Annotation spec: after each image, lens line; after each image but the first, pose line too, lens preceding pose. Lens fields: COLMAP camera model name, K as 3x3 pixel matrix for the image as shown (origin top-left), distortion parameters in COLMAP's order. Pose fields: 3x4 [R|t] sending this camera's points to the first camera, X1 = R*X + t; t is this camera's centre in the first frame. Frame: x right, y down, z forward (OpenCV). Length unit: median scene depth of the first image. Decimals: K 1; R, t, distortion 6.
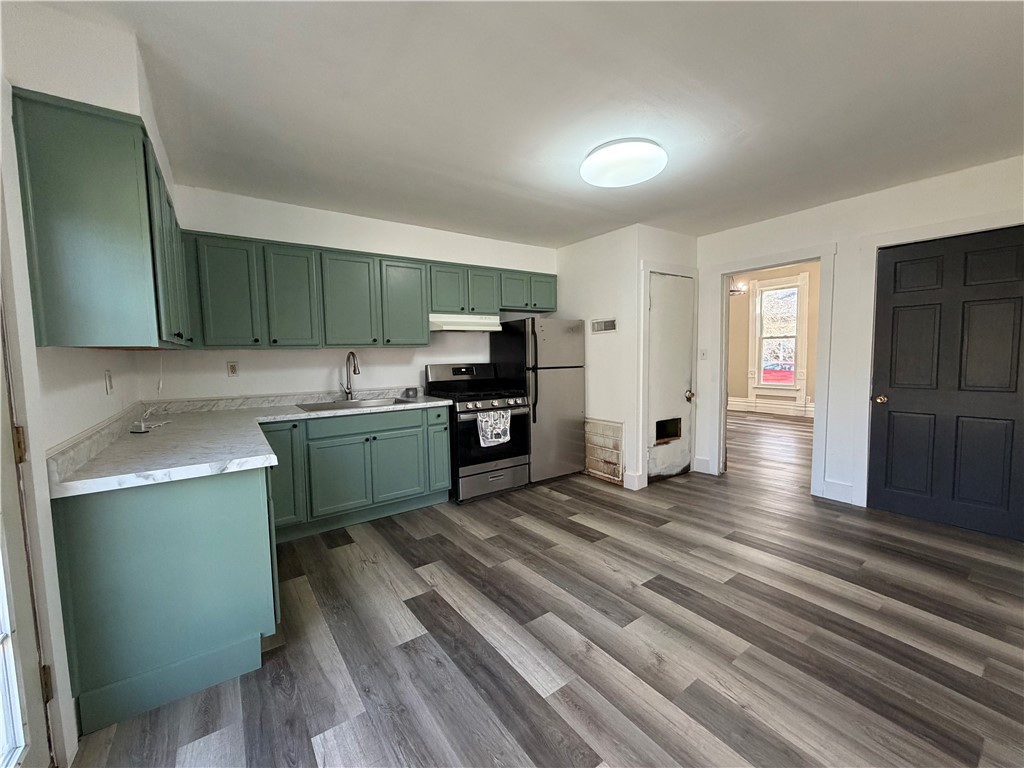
lens RADIAL K [[410.3, 0, 512.3], [0, 410.3, 382.2], [0, 0, 1]] dist [-0.001317, 0.000562]
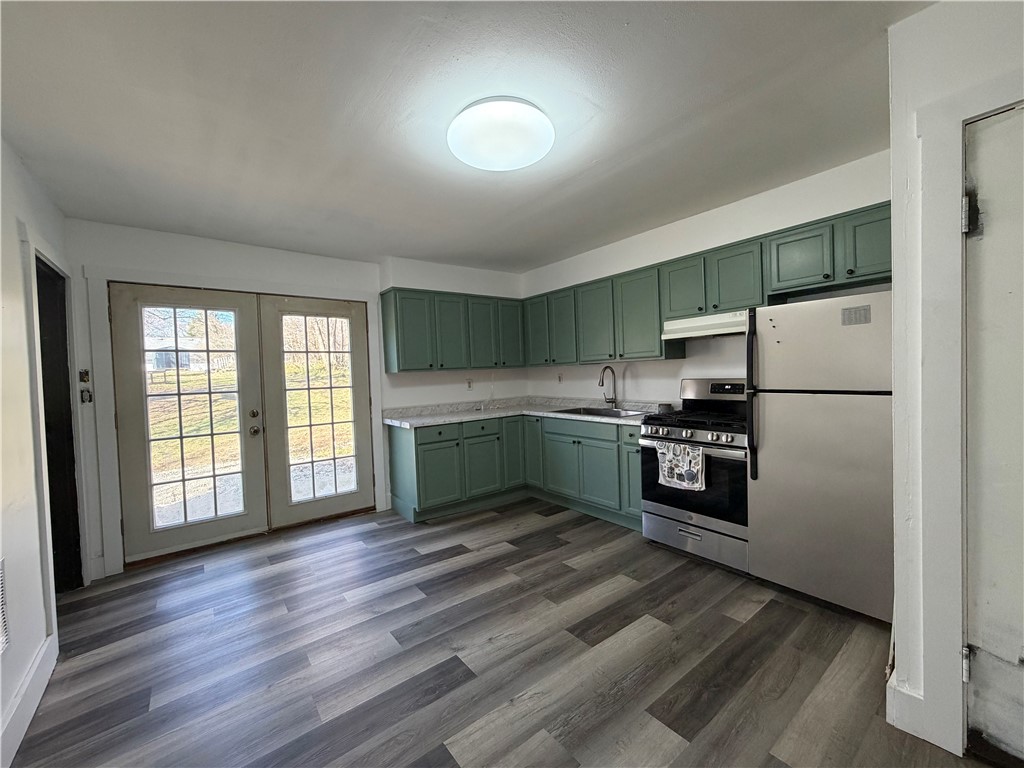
lens RADIAL K [[410.3, 0, 507.3], [0, 410.3, 383.8], [0, 0, 1]] dist [-0.001317, 0.000562]
pose [[0.030071, 0.042594, -0.998640, 0.761755], [-0.036184, 0.998483, 0.041498, -0.065144], [0.998893, 0.034887, 0.031566, 0.714710]]
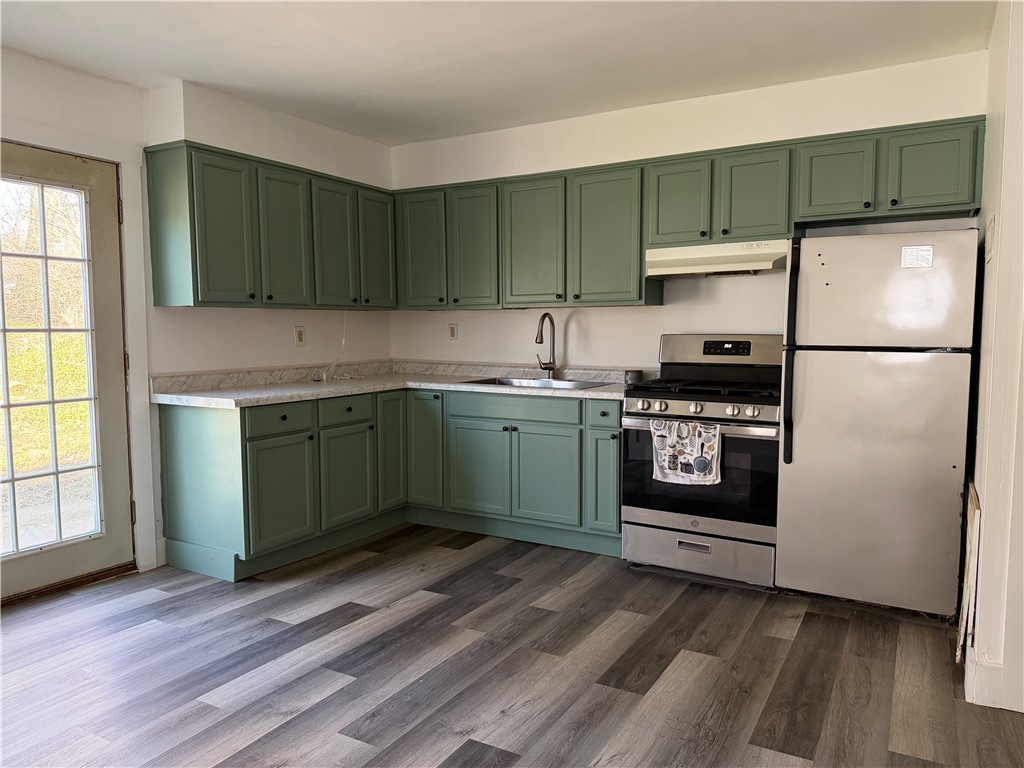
lens RADIAL K [[721.0, 0, 514.1], [0, 721.0, 386.7], [0, 0, 1]] dist [0.047132, -0.057041]
pose [[0.416150, 0.090896, -0.904741, 0.786163], [-0.071148, 0.995196, 0.067258, -0.025444], [0.906508, 0.036381, 0.420618, 0.427134]]
